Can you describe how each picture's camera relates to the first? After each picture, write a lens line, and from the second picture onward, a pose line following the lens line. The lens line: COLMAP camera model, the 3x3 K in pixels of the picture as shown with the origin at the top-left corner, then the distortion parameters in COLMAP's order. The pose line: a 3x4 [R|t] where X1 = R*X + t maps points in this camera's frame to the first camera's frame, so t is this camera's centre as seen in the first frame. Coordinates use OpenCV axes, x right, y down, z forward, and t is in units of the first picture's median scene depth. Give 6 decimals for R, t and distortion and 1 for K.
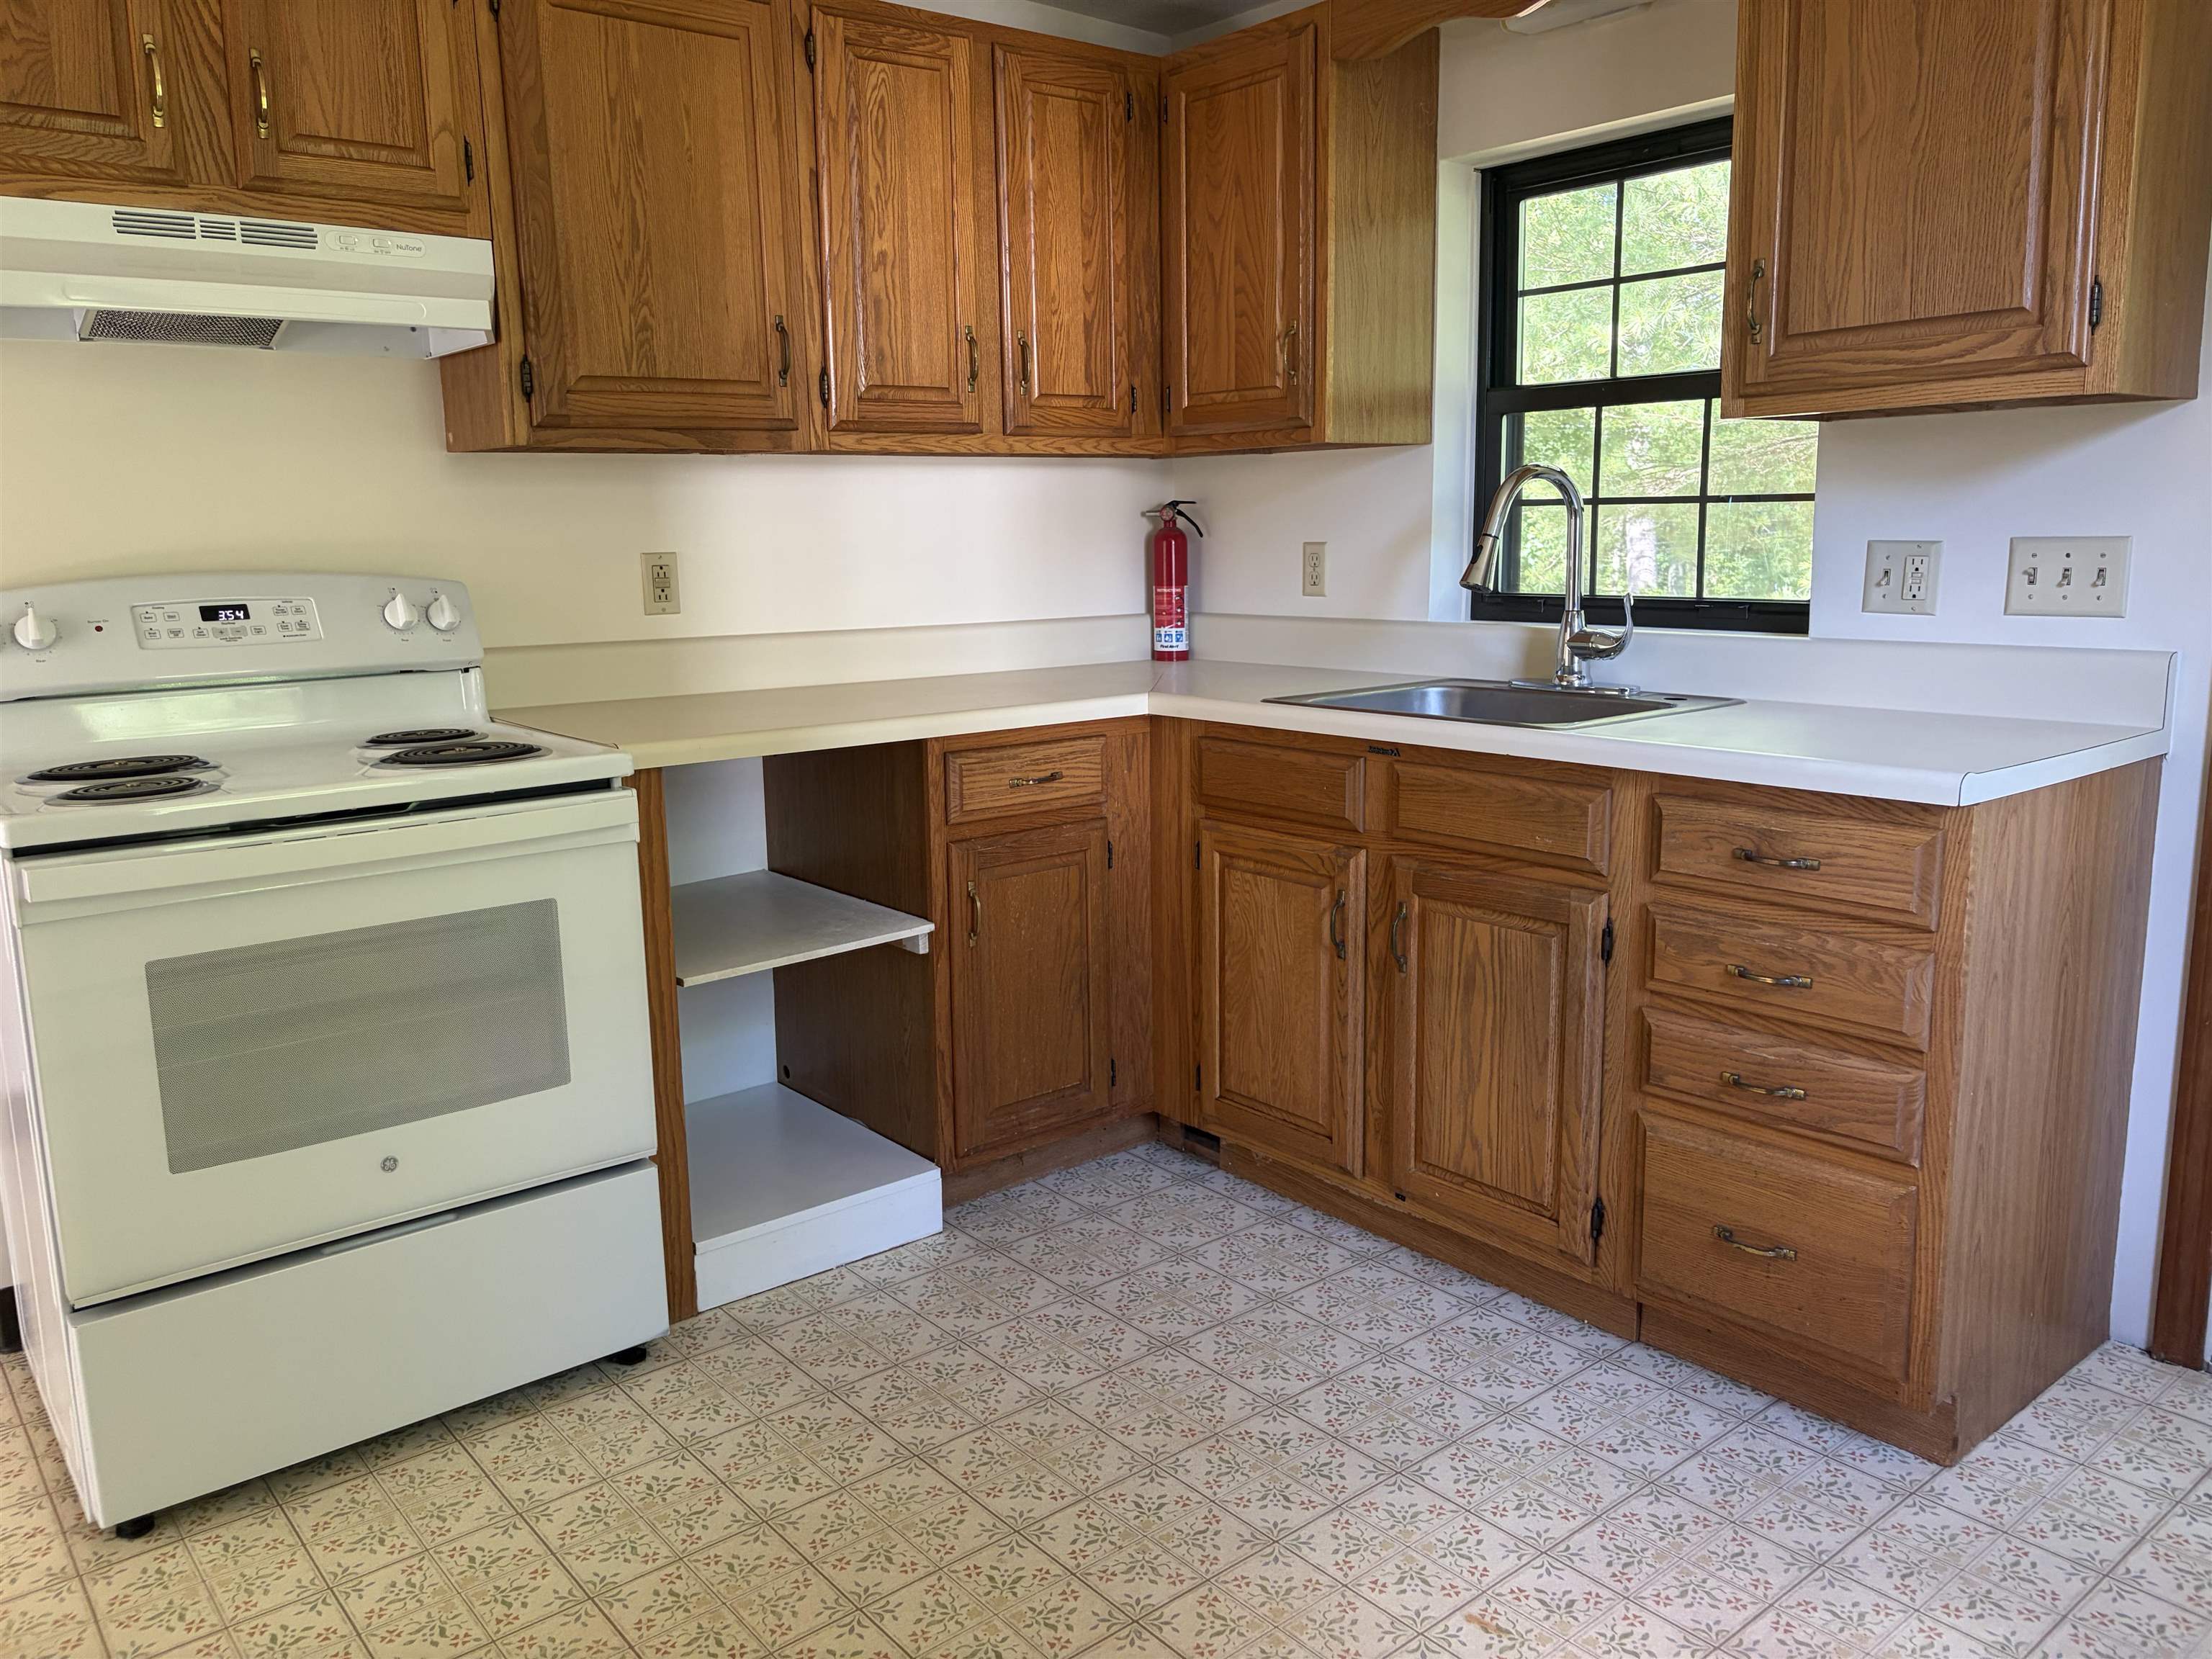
lens RADIAL K [[1671.1, 0, 1106.9], [0, 1671.1, 824.2], [0, 0, 1]] dist [0.028184, -0.033185]
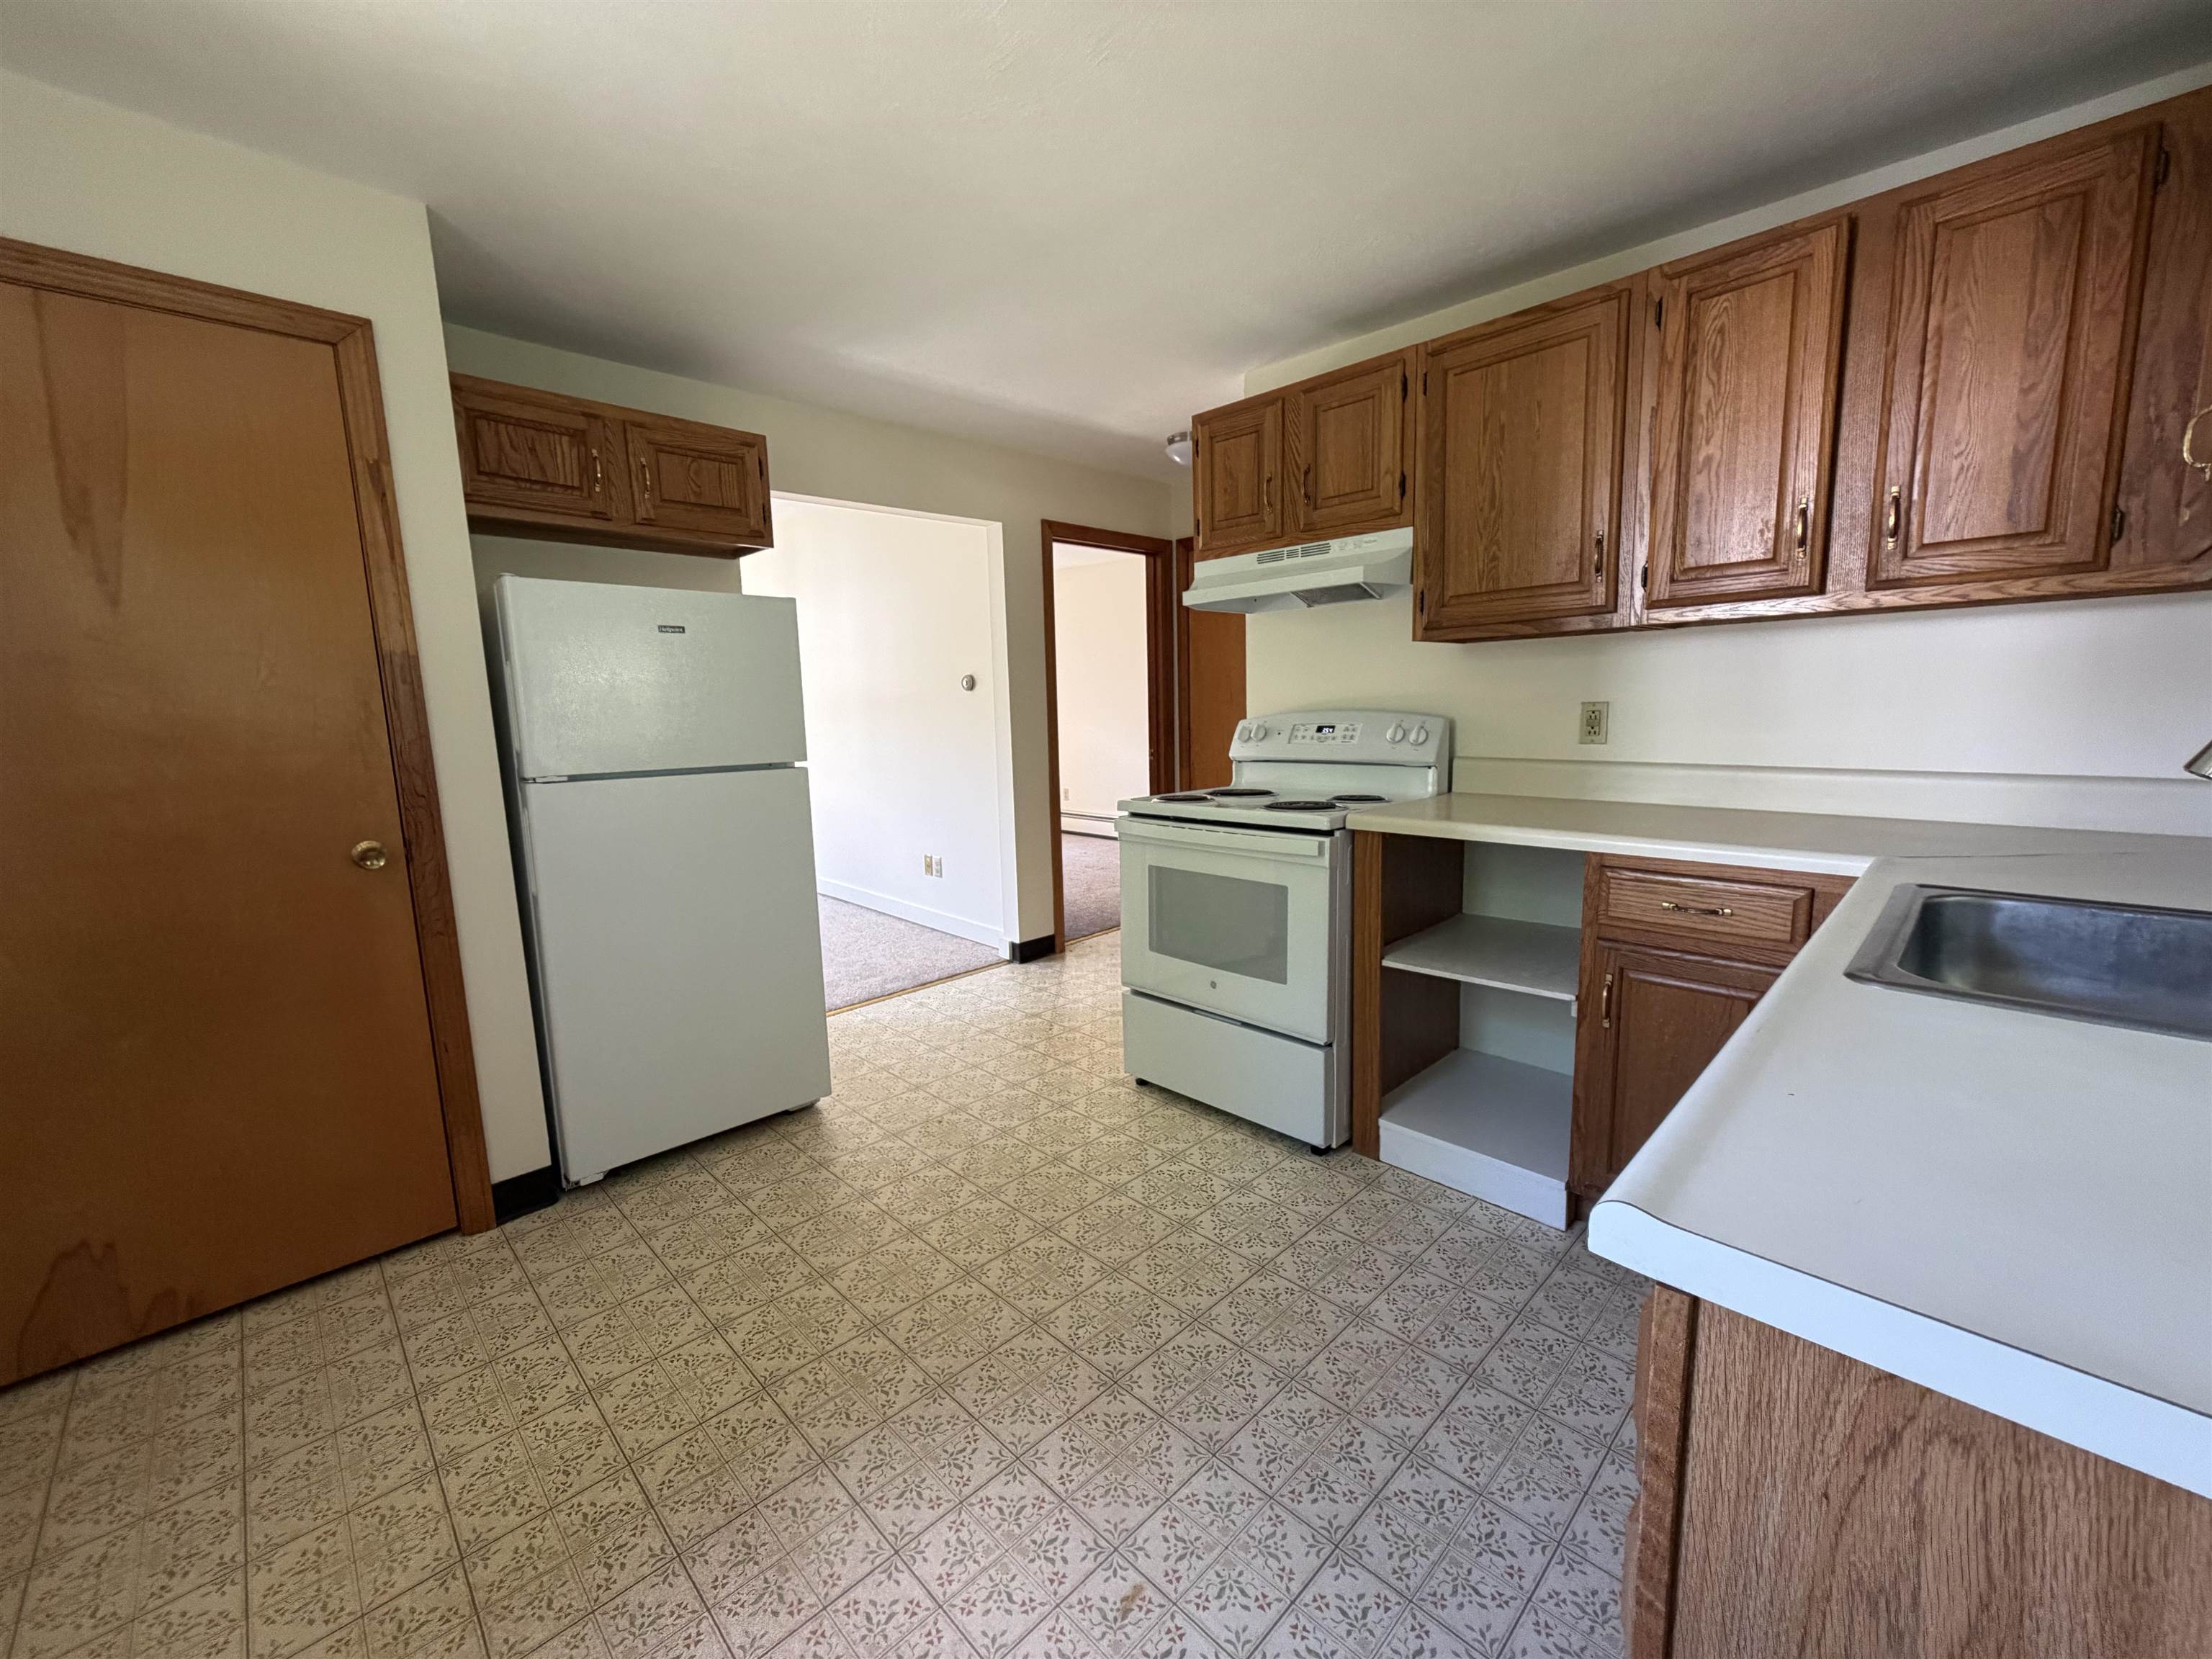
lens RADIAL K [[880.6, 0, 1098.9], [0, 880.6, 828.3], [0, 0, 1]] dist [-0.009395, 0.000209]
pose [[0.077902, 0.154525, -0.984913, 0.572447], [-0.152208, 0.978177, 0.141430, -0.117364], [0.985274, 0.138894, 0.099722, 0.628750]]
